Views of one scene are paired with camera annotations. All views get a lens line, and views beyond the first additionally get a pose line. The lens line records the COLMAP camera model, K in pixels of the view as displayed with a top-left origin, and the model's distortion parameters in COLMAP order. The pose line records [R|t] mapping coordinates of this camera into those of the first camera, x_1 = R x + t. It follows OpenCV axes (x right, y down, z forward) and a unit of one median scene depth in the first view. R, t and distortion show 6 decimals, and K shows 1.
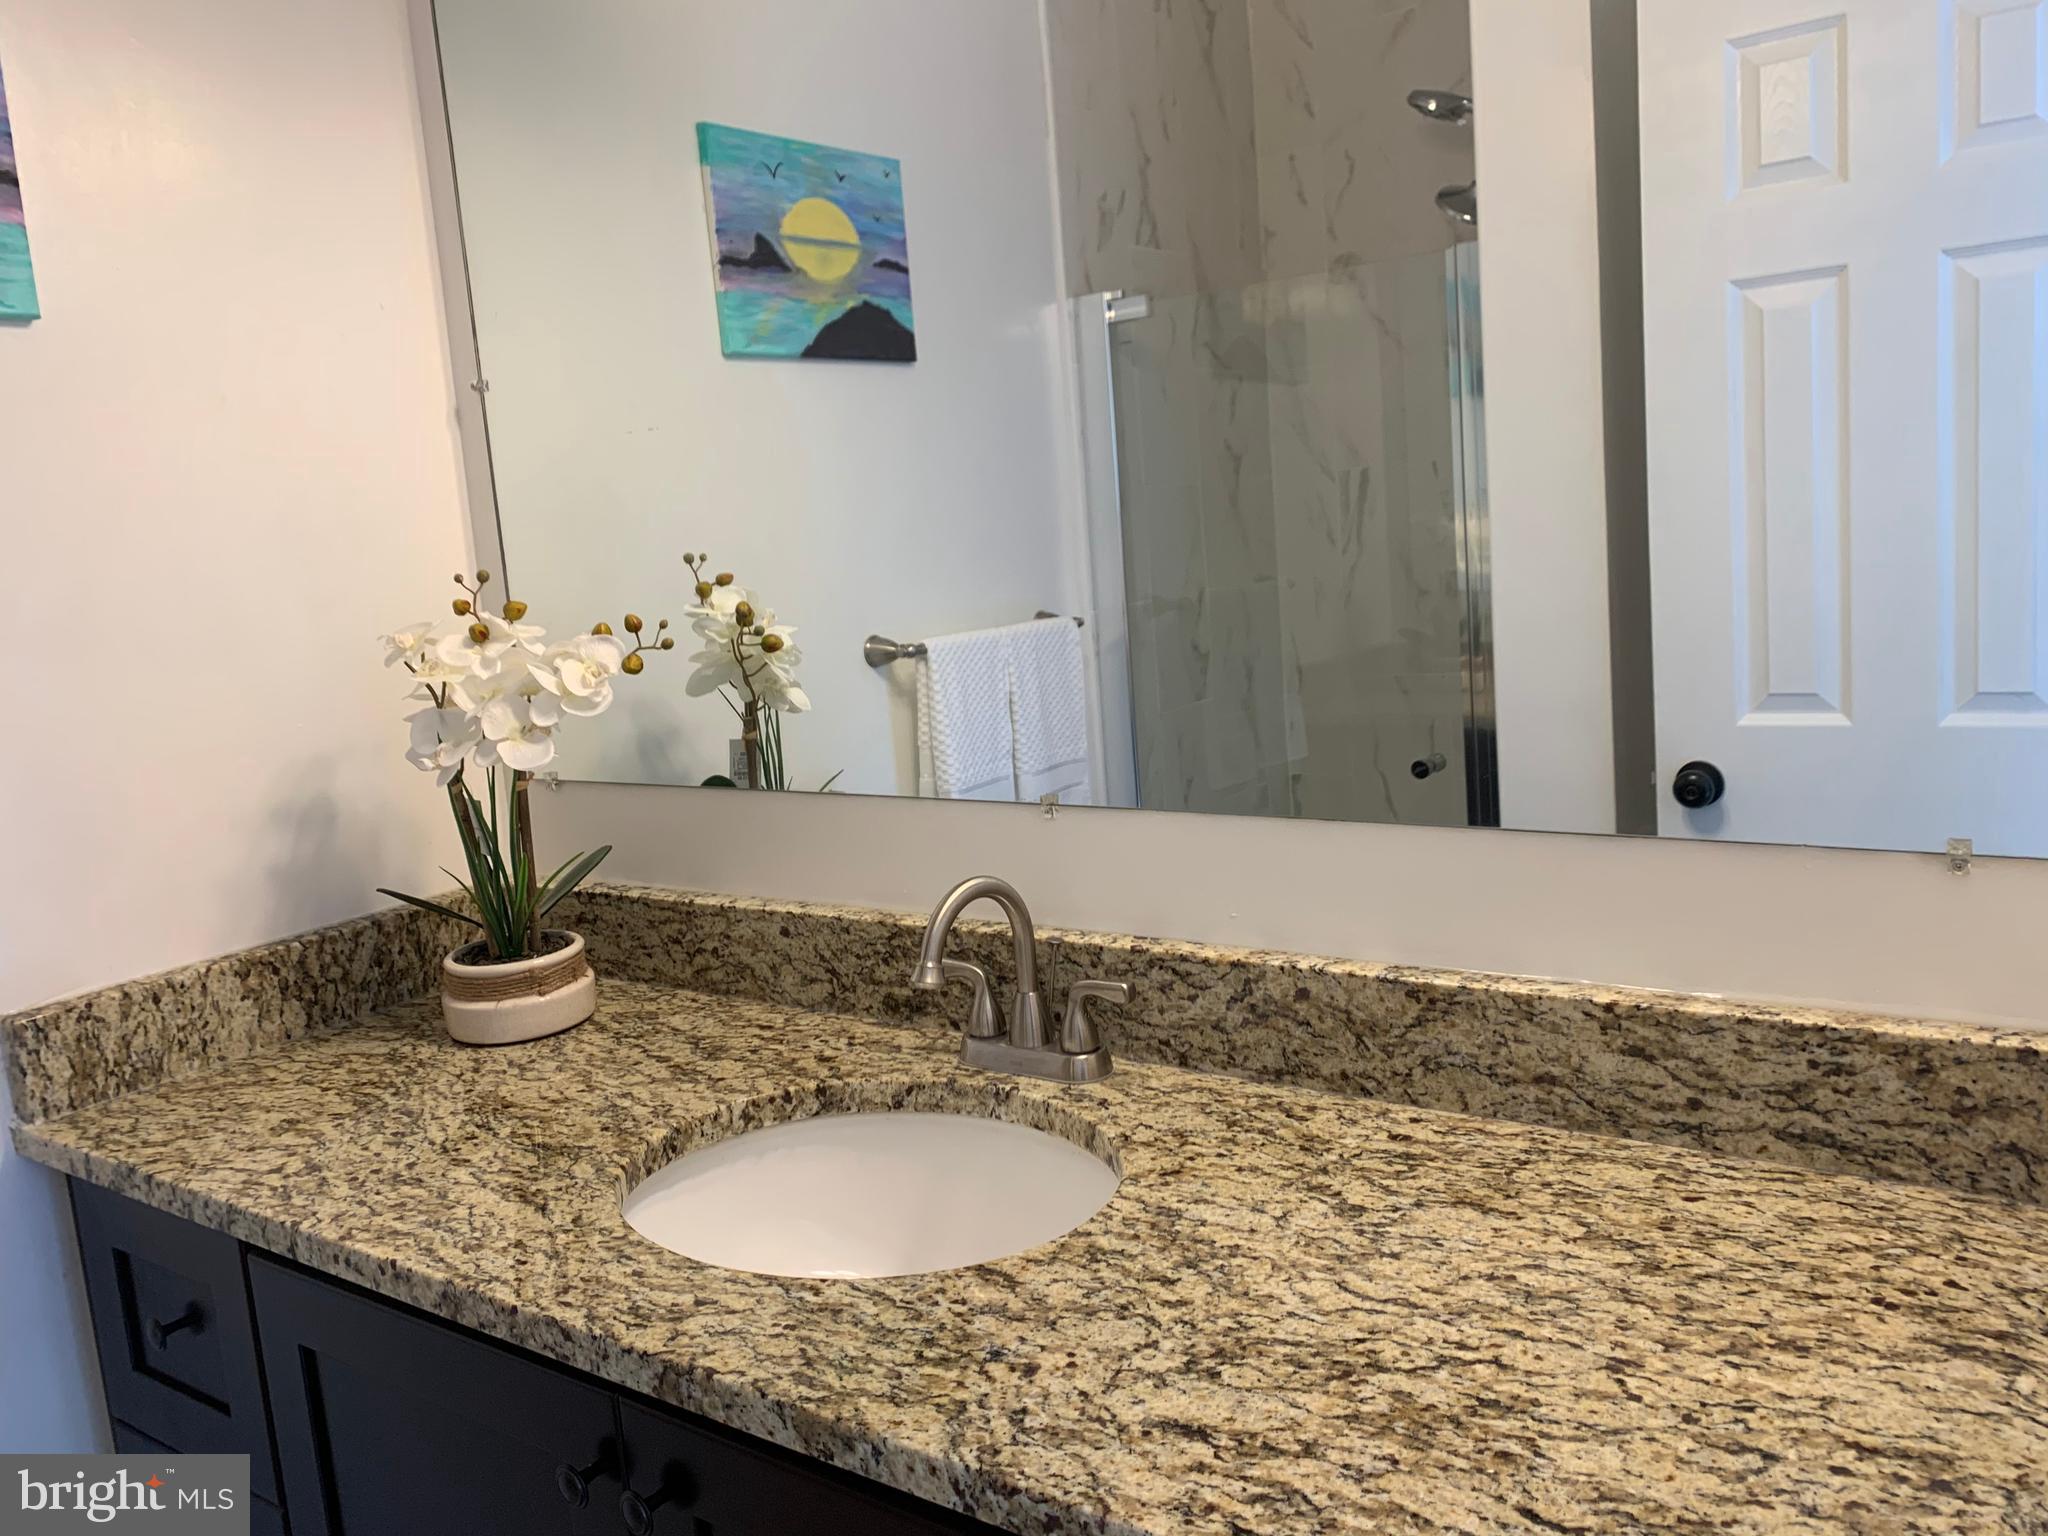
lens RADIAL K [[1568.0, 0, 1022.7], [0, 1568.0, 757.2], [0, 0, 1]] dist [0.055436, -0.054939]
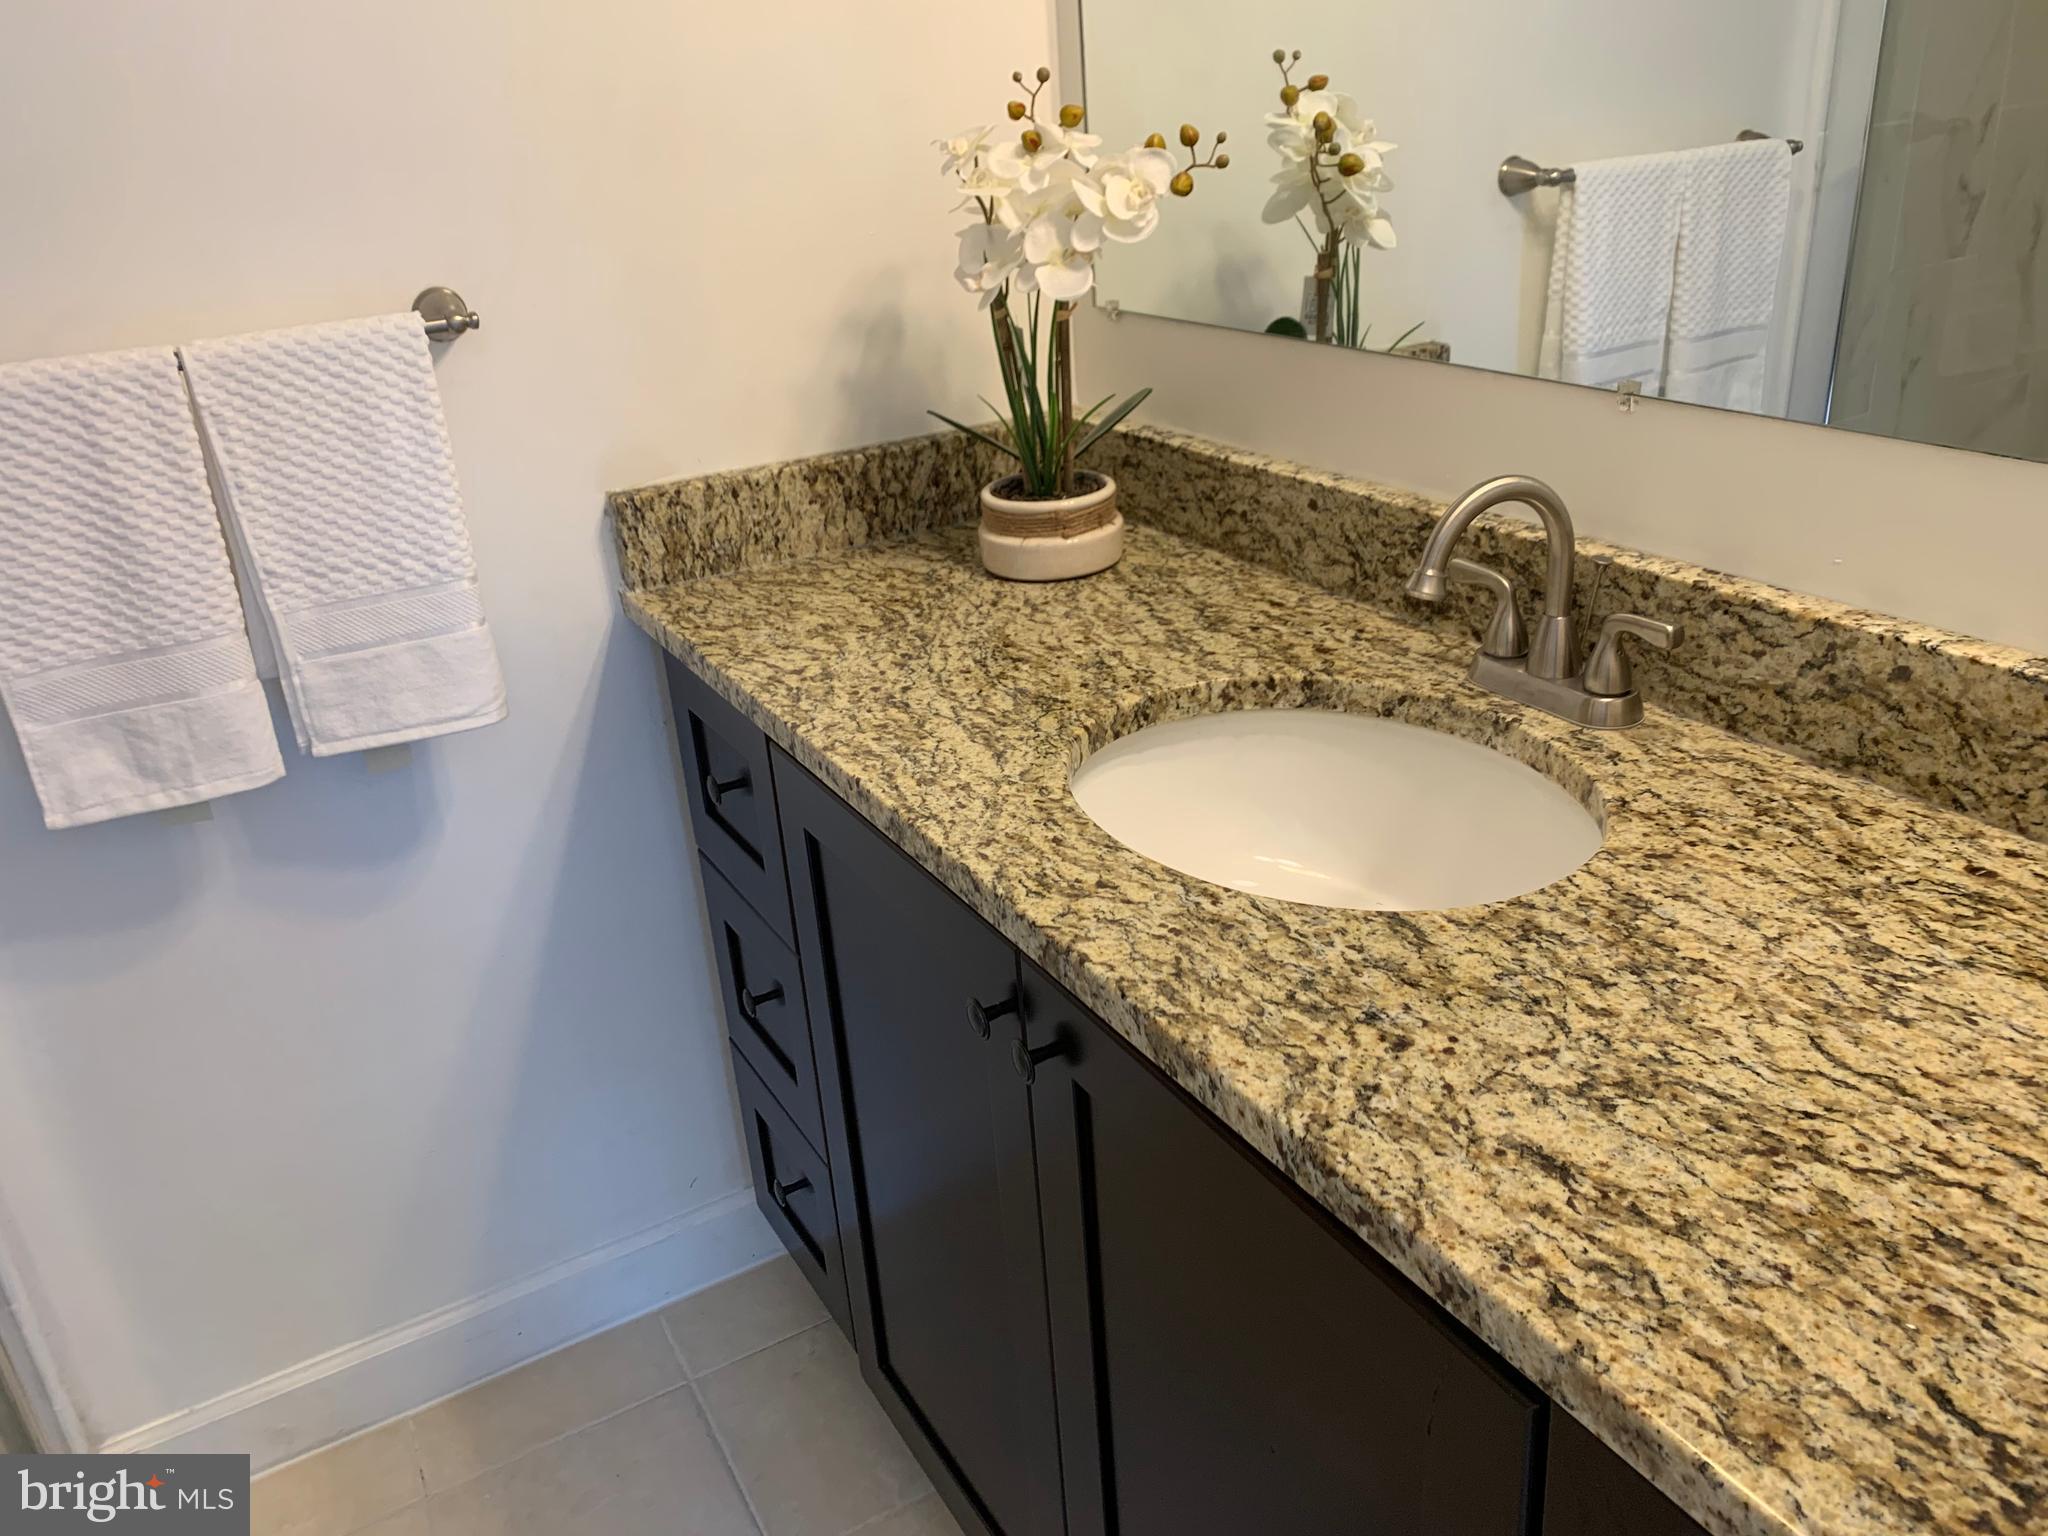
lens RADIAL K [[1568.0, 0, 1022.7], [0, 1568.0, 757.2], [0, 0, 1]] dist [0.055436, -0.054939]
pose [[0.910037, 0.184387, -0.371261, 0.071175], [-0.069534, 0.950835, 0.301792, -0.015731], [0.408654, -0.248826, 0.878116, 0.101994]]
